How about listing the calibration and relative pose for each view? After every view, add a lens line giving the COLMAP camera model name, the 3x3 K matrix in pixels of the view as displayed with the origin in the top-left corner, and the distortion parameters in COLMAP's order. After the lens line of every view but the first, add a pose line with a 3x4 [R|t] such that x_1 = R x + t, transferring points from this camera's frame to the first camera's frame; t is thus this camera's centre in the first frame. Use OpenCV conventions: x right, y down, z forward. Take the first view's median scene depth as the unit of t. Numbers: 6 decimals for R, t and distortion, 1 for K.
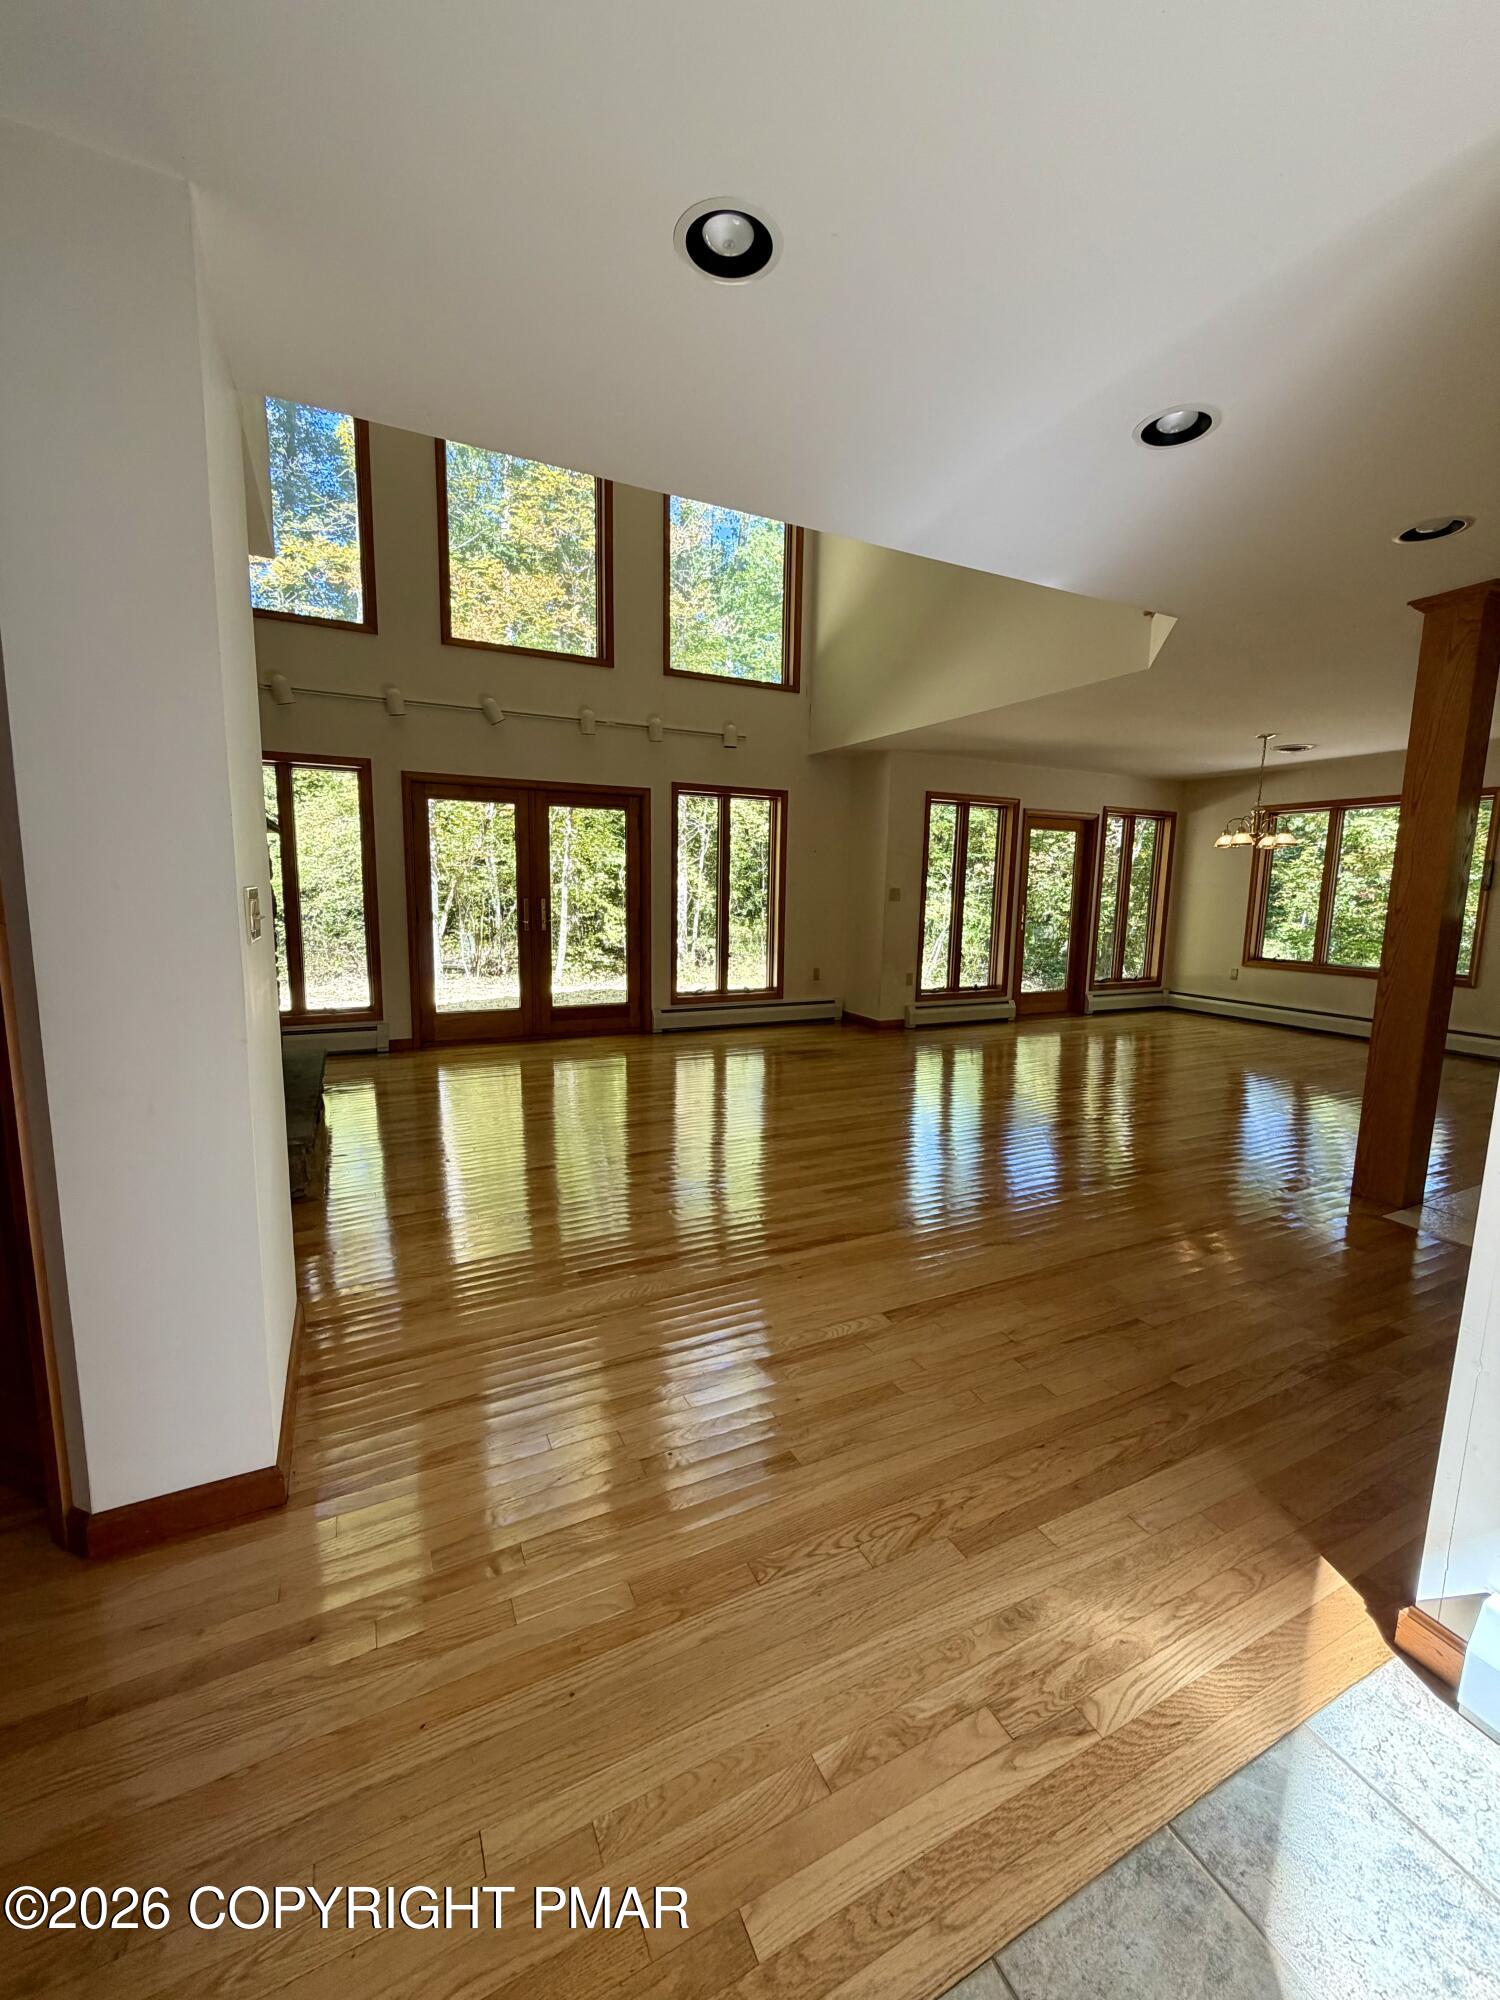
lens RADIAL K [[791.2, 0, 750.0], [0, 791.2, 1000.0], [0, 0, 1]] dist [0.001184, 0.000414]
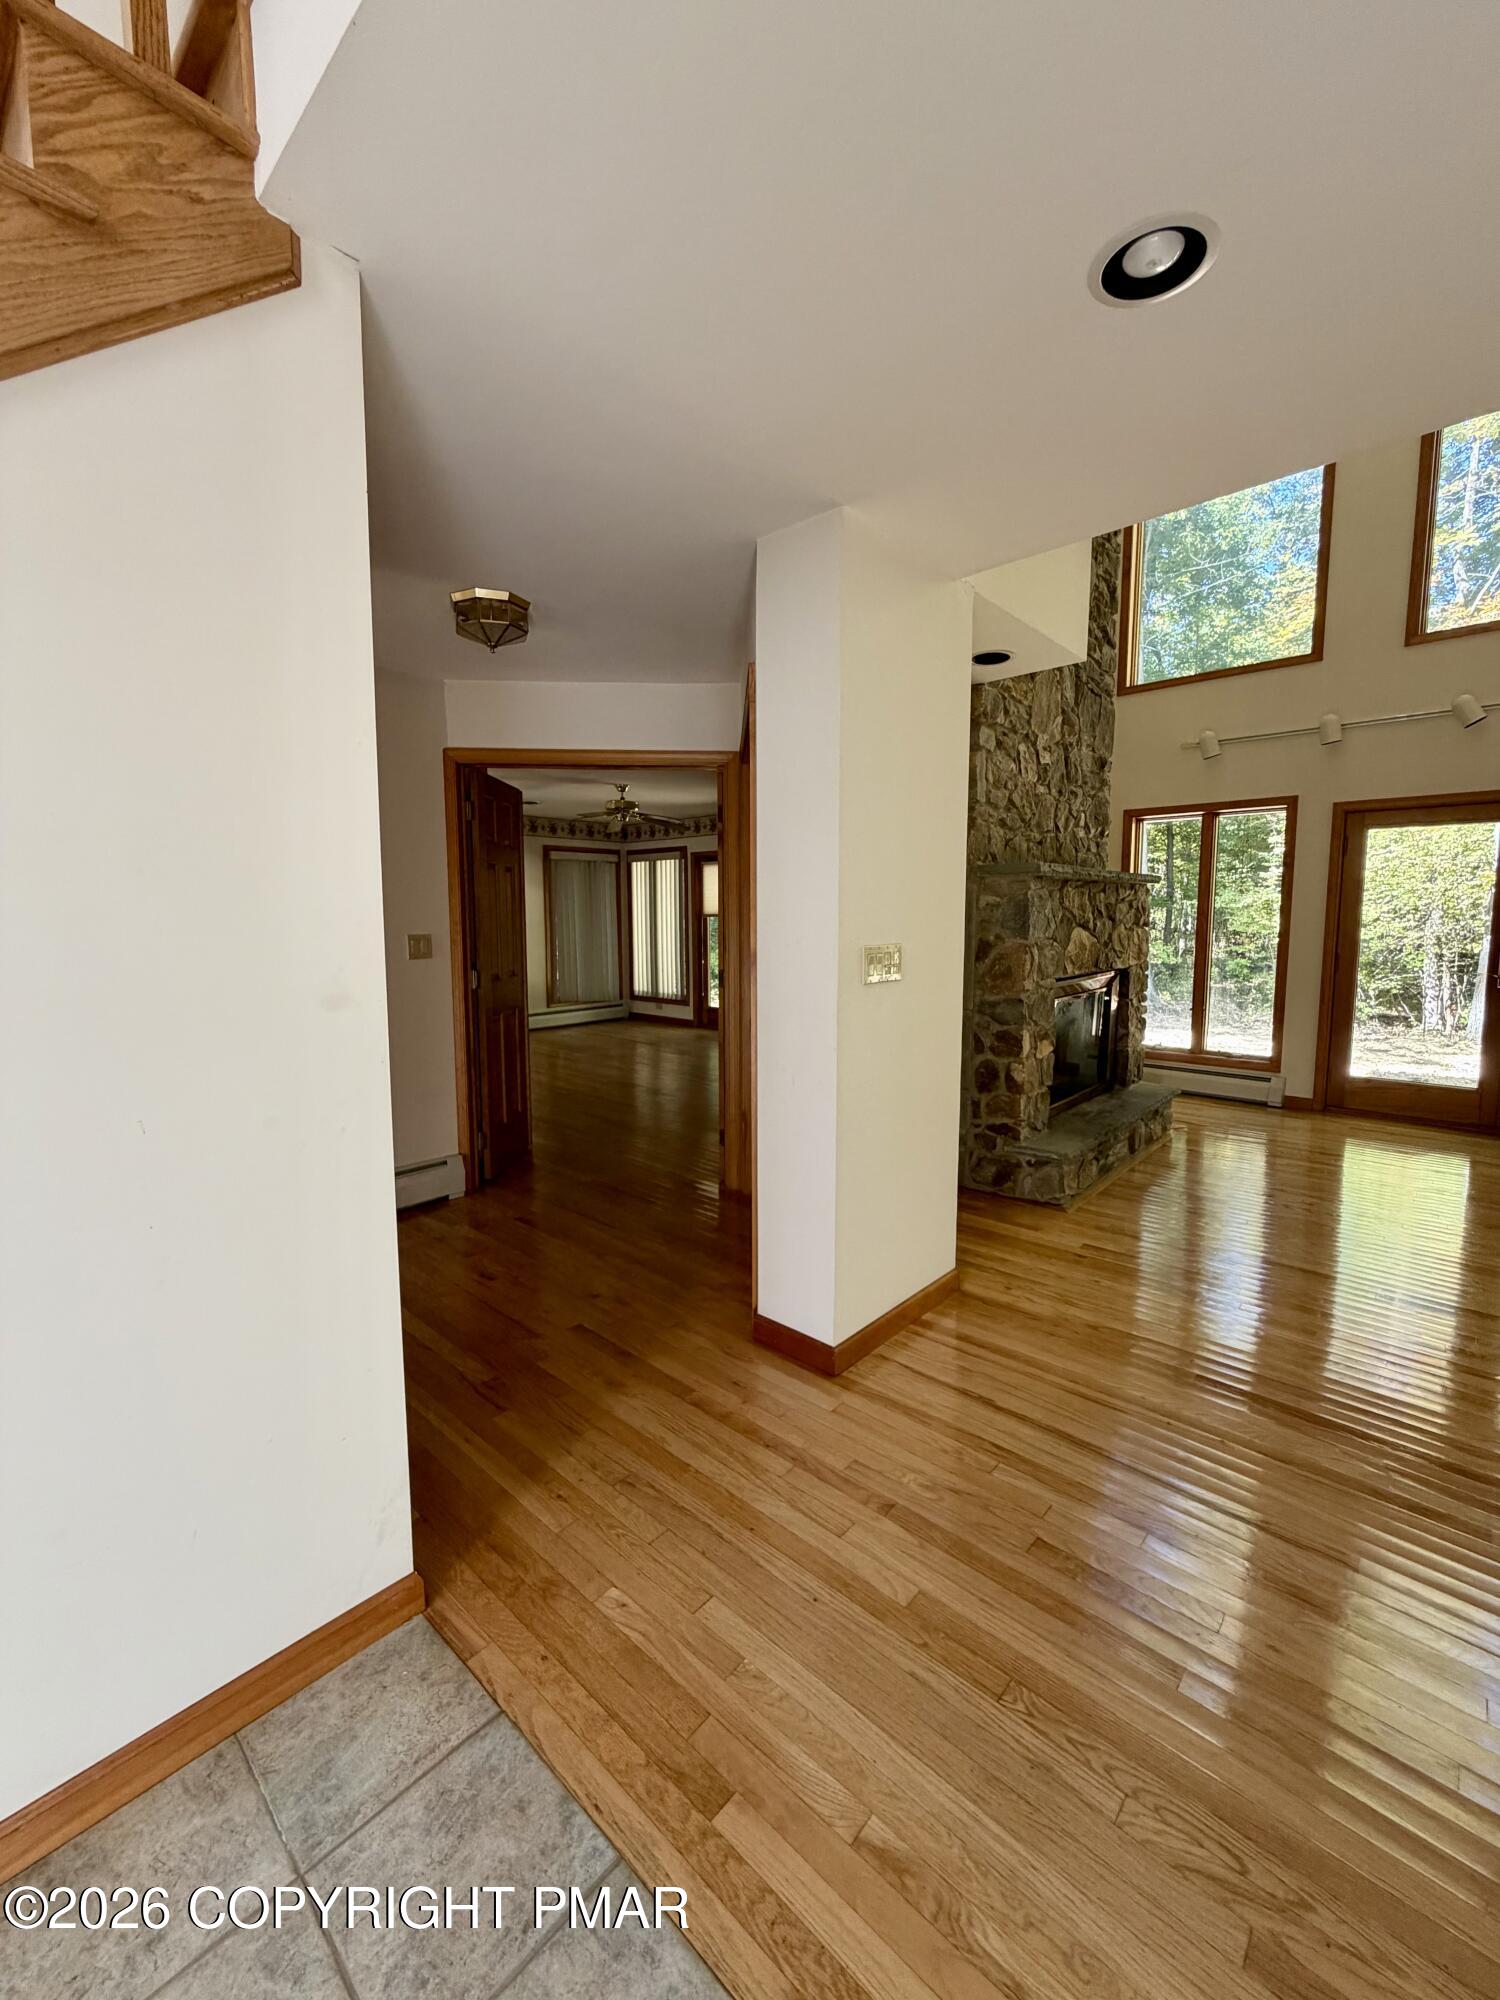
lens RADIAL K [[791.2, 0, 750.0], [0, 791.2, 1000.0], [0, 0, 1]] dist [0.001184, 0.000414]
pose [[0.363667, 0.078419, -0.928222, 0.172059], [-0.120414, 0.992048, 0.036634, -0.019321], [0.923713, 0.098449, 0.370218, 0.073845]]
